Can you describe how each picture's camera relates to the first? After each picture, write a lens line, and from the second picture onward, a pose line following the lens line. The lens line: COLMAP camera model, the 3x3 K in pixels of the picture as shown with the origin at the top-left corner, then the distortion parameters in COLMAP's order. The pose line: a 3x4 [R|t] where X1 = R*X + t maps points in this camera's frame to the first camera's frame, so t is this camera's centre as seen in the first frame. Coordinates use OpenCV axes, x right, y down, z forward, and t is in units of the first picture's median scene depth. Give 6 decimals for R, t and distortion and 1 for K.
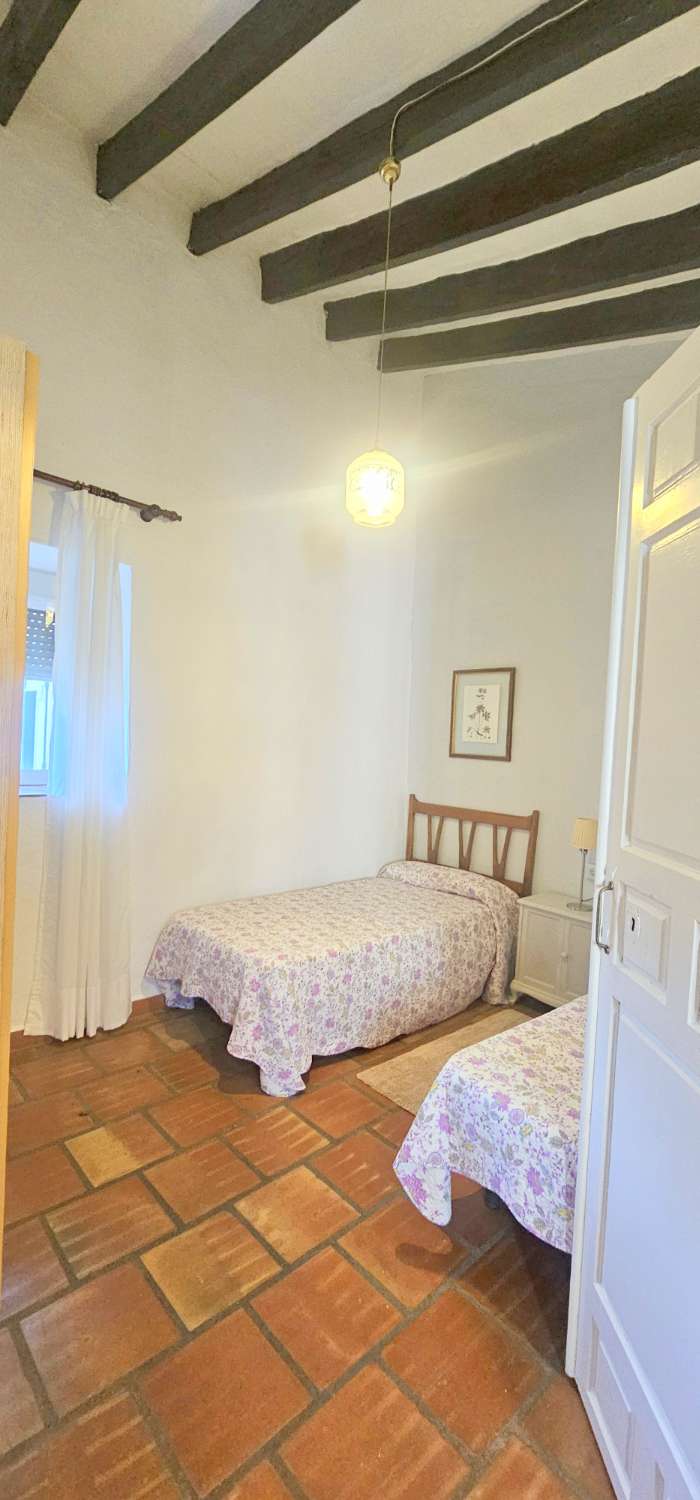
lens RADIAL K [[624.4, 0, 343.8], [0, 624.4, 738.4], [0, 0, 1]] dist [0.000805, 0.000677]
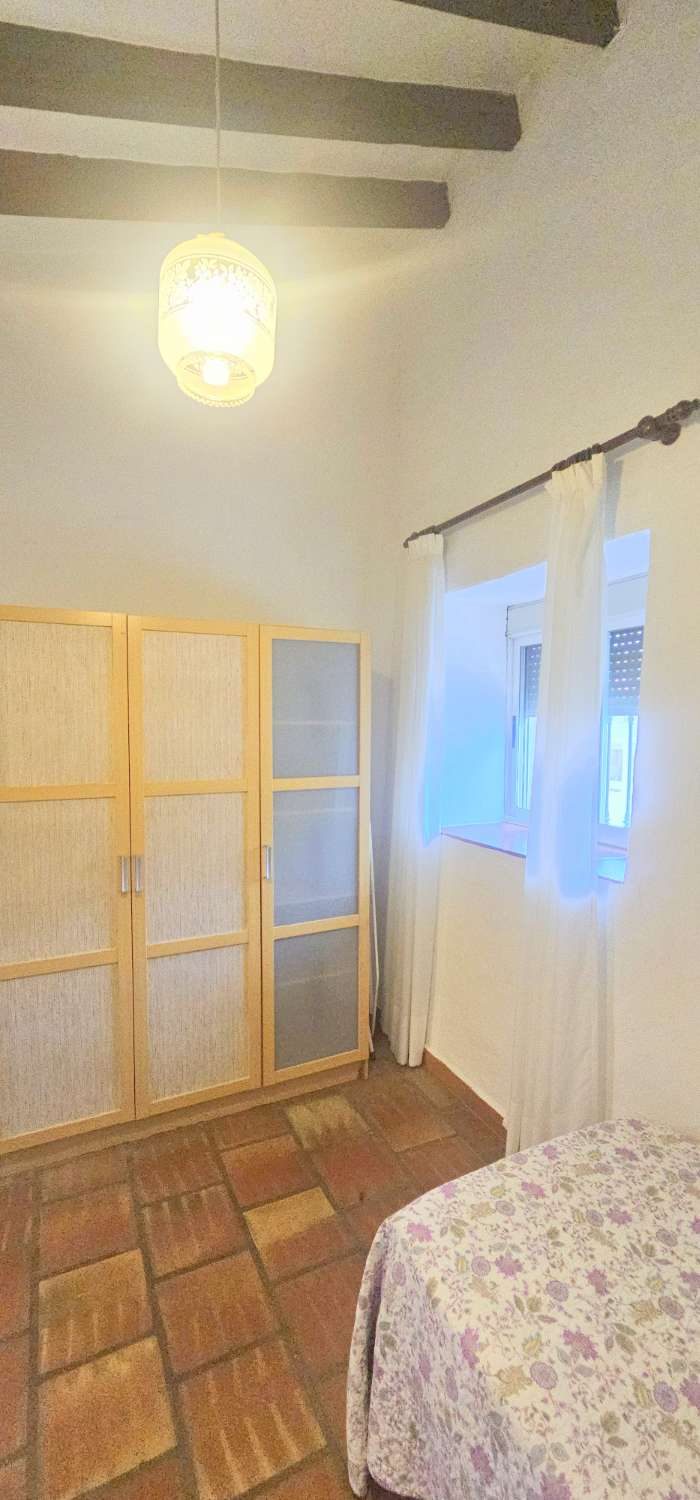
lens RADIAL K [[624.4, 0, 343.8], [0, 624.4, 738.4], [0, 0, 1]] dist [0.000805, 0.000677]
pose [[-0.306197, -0.050954, -0.950604, 0.588717], [-0.025190, 0.998651, -0.045415, -0.034058], [0.951635, 0.010040, -0.307067, 1.477184]]
